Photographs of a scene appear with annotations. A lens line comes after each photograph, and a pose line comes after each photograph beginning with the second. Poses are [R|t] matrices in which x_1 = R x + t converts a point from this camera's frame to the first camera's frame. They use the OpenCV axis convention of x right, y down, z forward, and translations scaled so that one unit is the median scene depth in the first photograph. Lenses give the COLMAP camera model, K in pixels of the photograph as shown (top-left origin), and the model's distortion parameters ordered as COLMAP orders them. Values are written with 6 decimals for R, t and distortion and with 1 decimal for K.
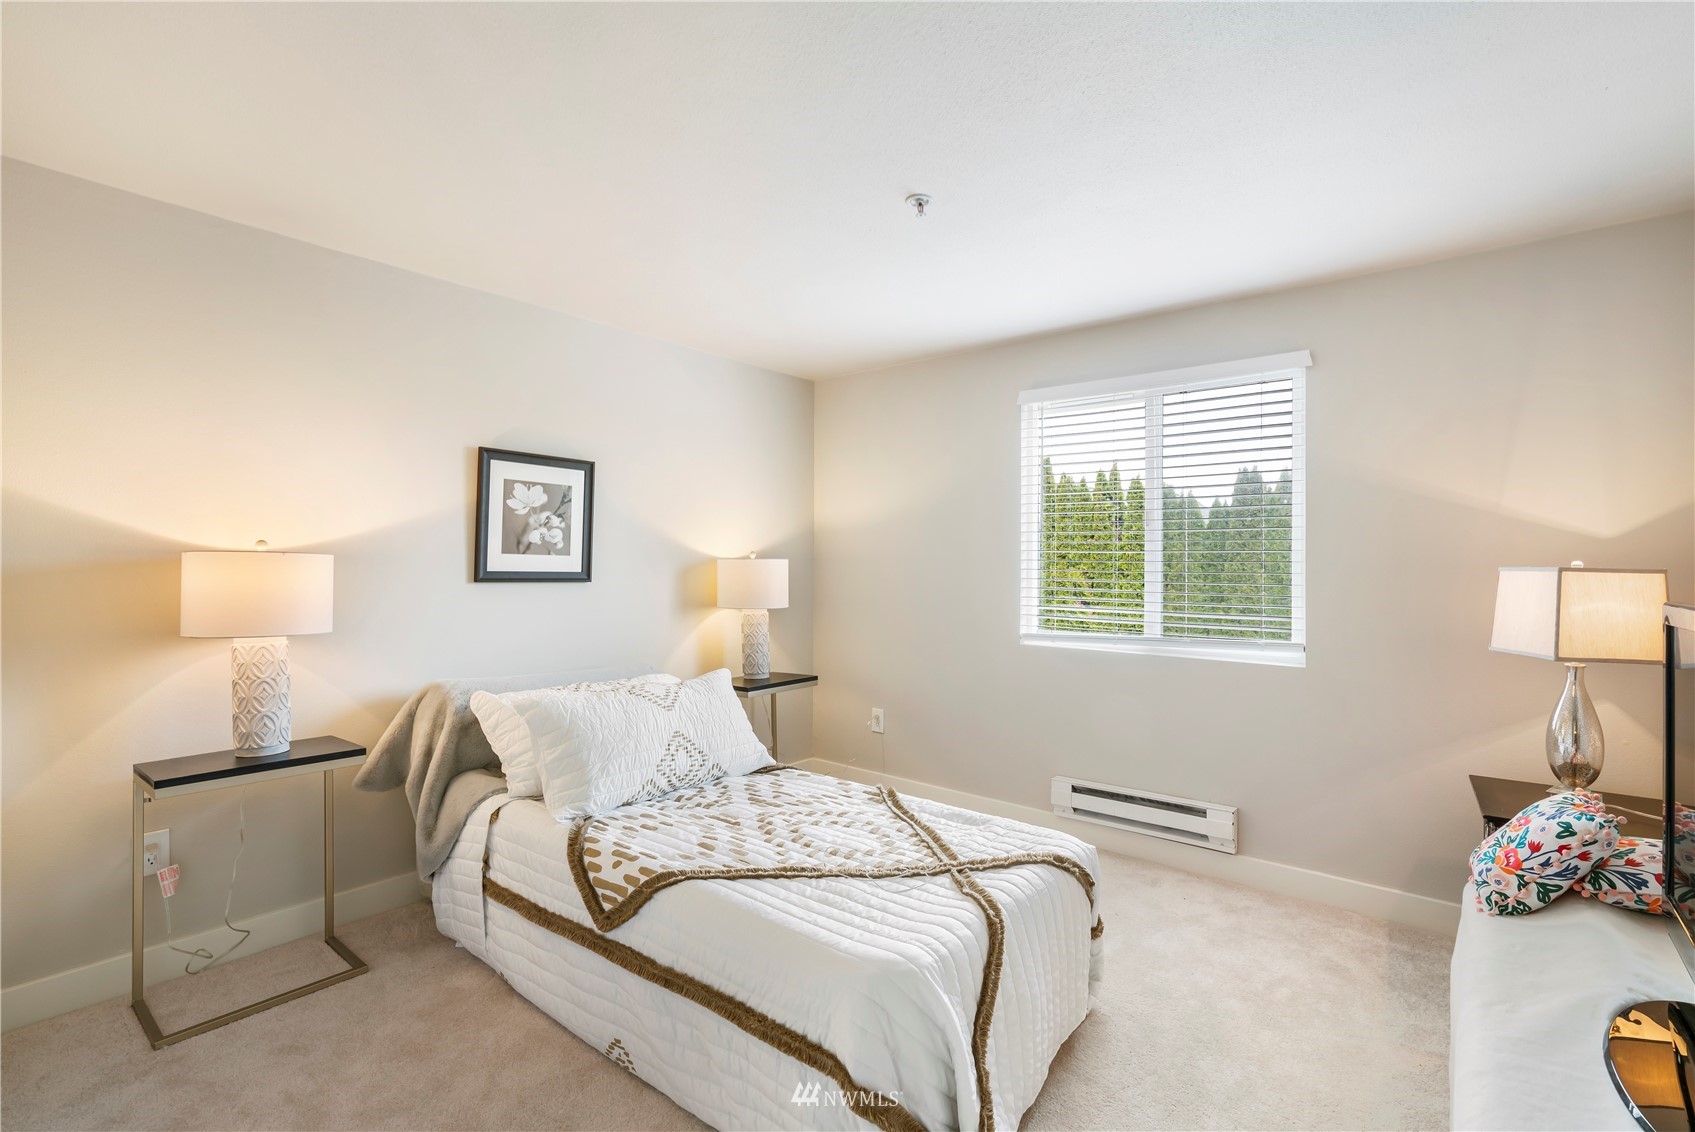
lens RADIAL K [[771.3, 0, 847.5], [0, 771.3, 566.0], [0, 0, 1]] dist [-0.011451, 0.007820]
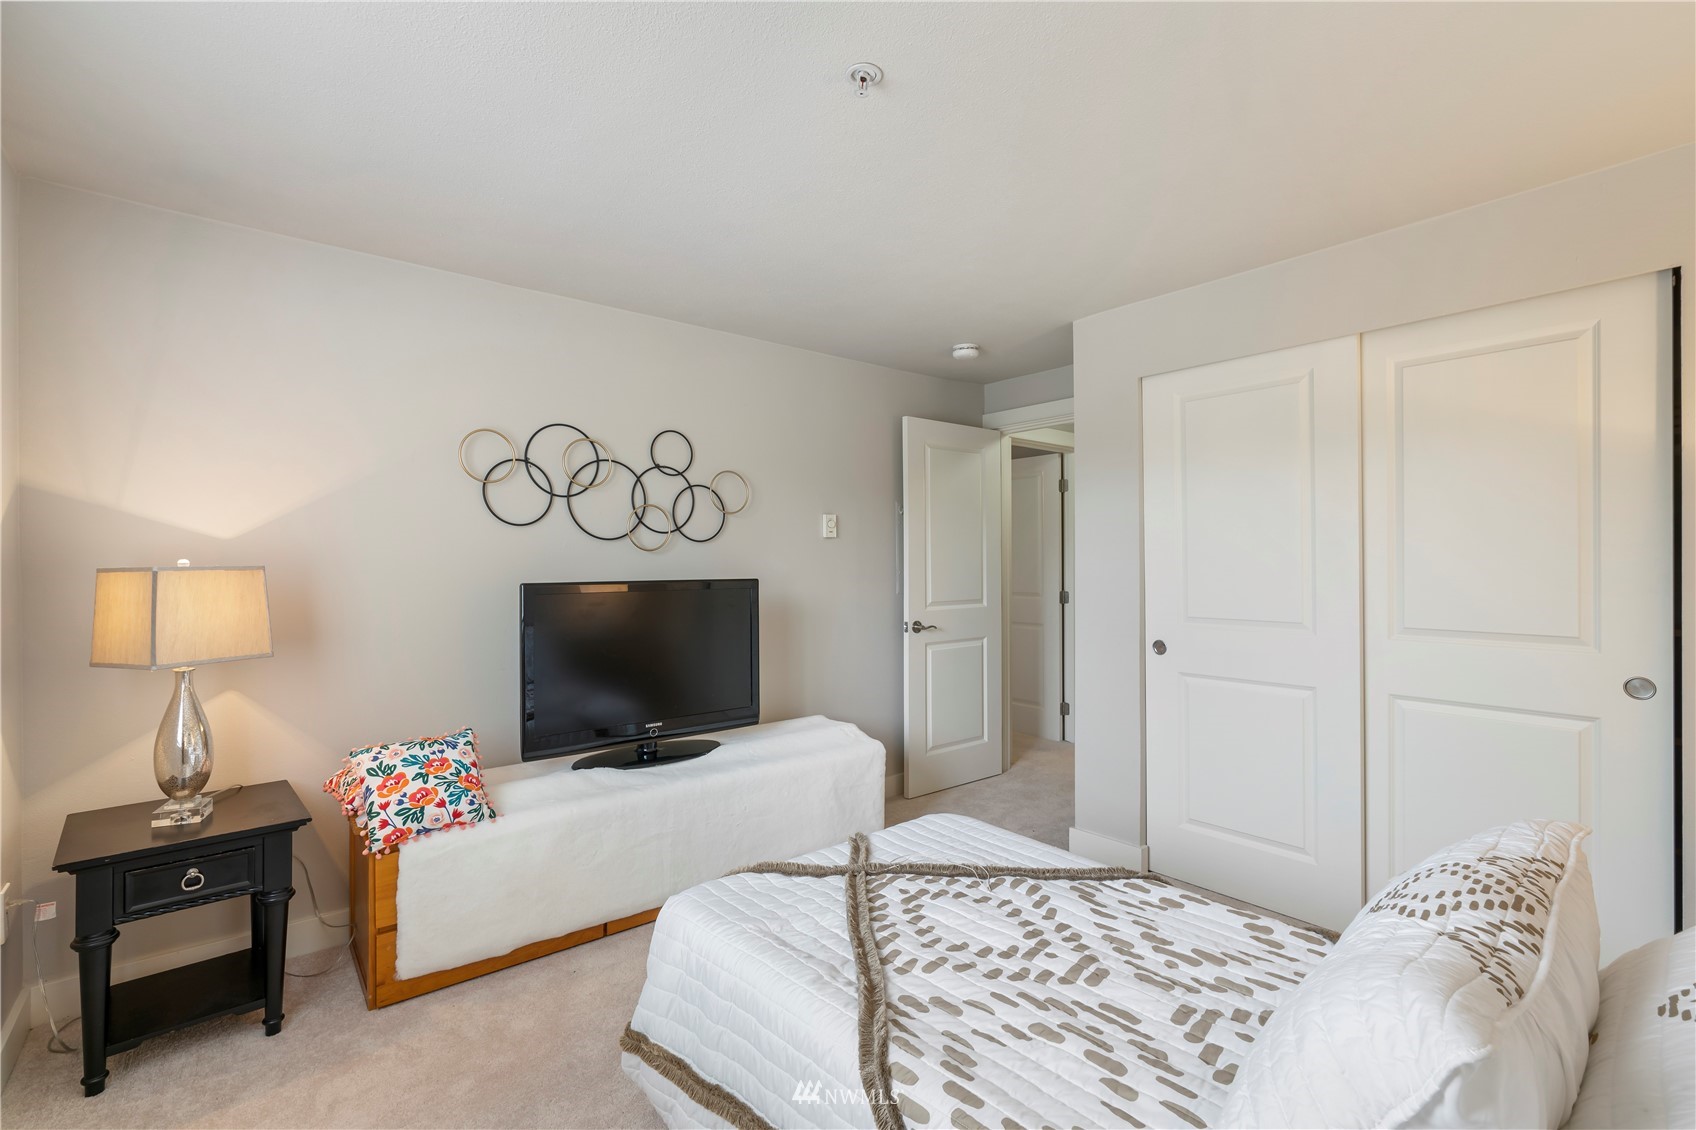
lens RADIAL K [[771.7, 0, 848.0], [0, 771.7, 565.0], [0, 0, 1]] dist [-0.011451, 0.007820]
pose [[-0.979972, -0.008646, 0.198948, -0.038461], [-0.008779, 0.999961, 0.000211, -0.006391], [-0.198942, -0.001540, -0.980010, 1.765384]]
